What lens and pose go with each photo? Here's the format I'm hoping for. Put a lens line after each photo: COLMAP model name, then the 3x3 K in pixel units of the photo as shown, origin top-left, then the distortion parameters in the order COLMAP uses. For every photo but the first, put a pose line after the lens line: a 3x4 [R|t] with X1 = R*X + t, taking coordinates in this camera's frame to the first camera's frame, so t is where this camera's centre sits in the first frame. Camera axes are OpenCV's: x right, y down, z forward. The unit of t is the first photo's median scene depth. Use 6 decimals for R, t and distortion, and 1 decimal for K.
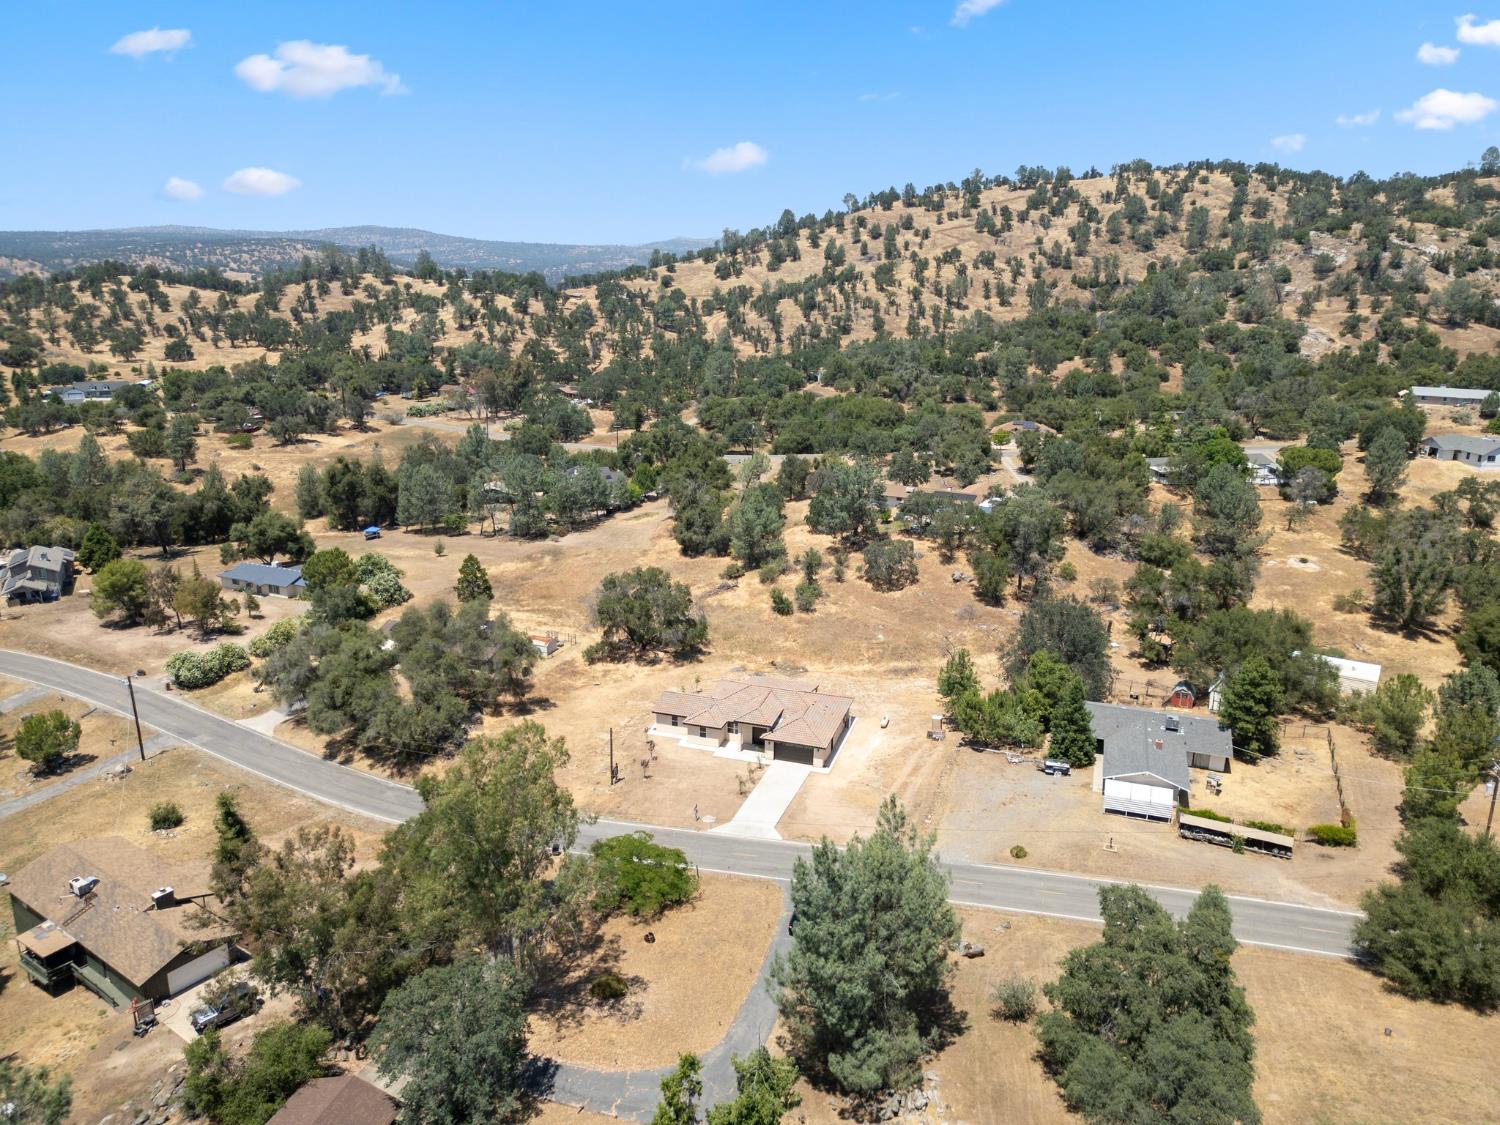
lens RADIAL K [[1054.1, 0, 744.5], [0, 1054.1, 562.6], [0, 0, 1]] dist [0.054468, -0.052446]
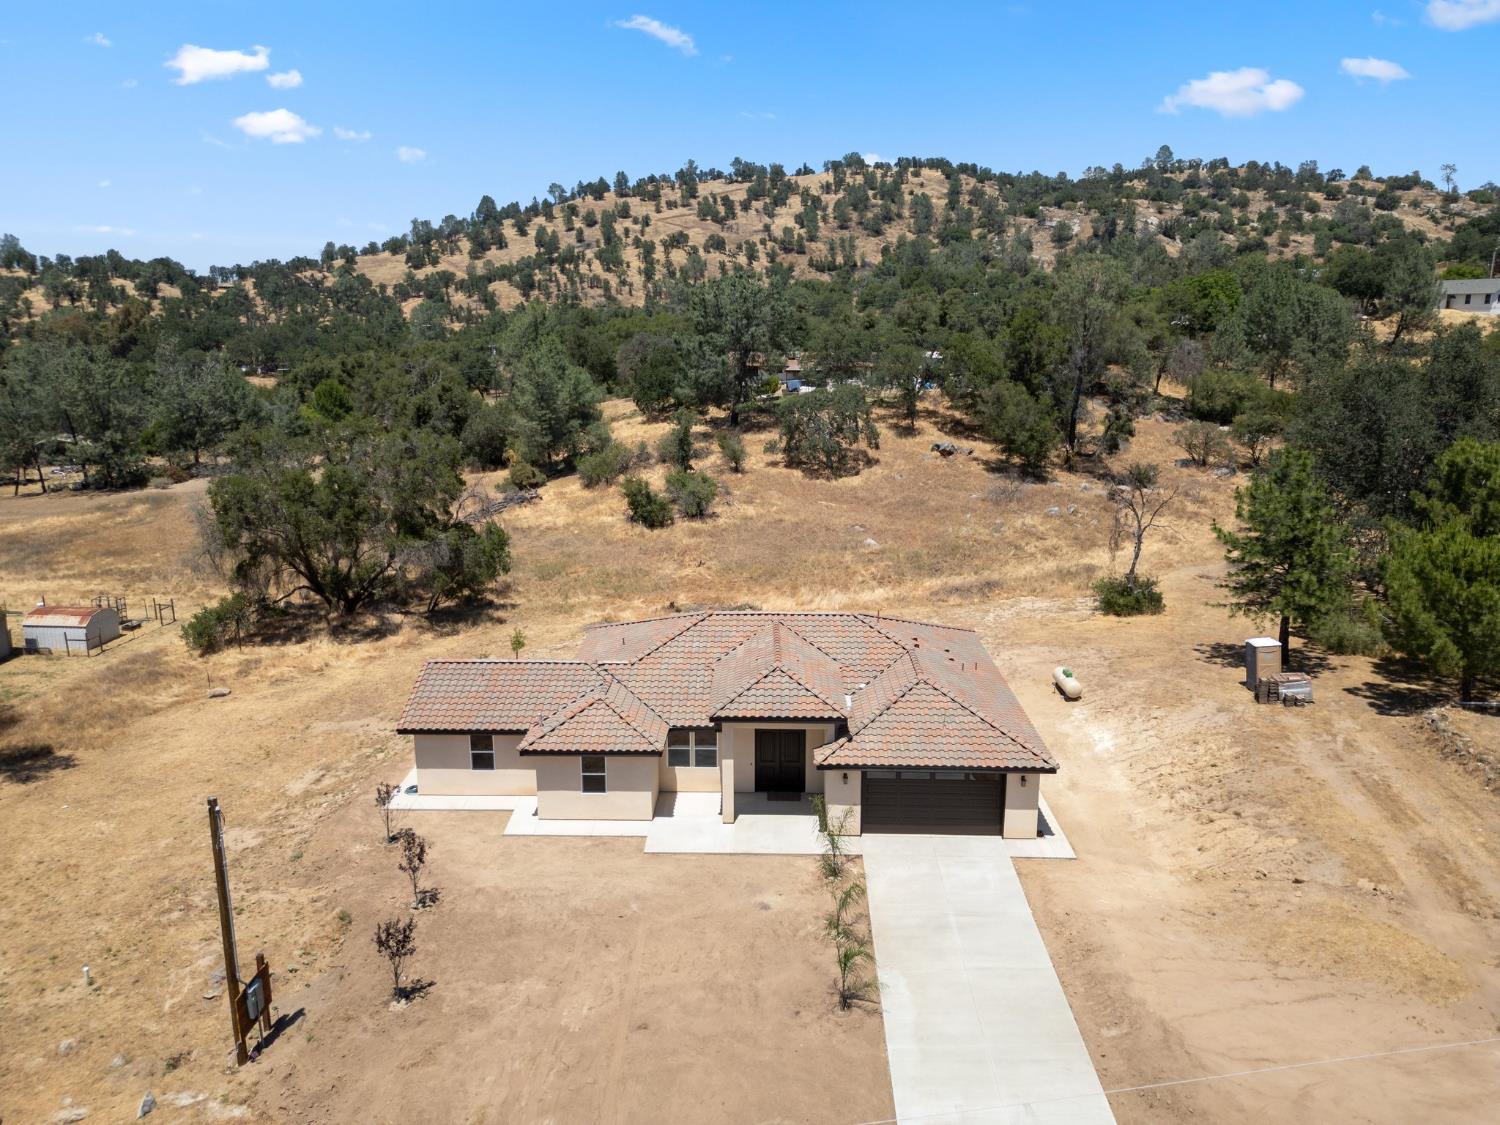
lens RADIAL K [[1054.1, 0, 744.5], [0, 1054.1, 562.6], [0, 0, 1]] dist [0.054468, -0.052446]
pose [[0.960851, -0.078864, 0.265605, -0.013974], [0.091149, 0.995249, -0.034228, 0.022736], [-0.261644, 0.057098, 0.963474, 0.137668]]
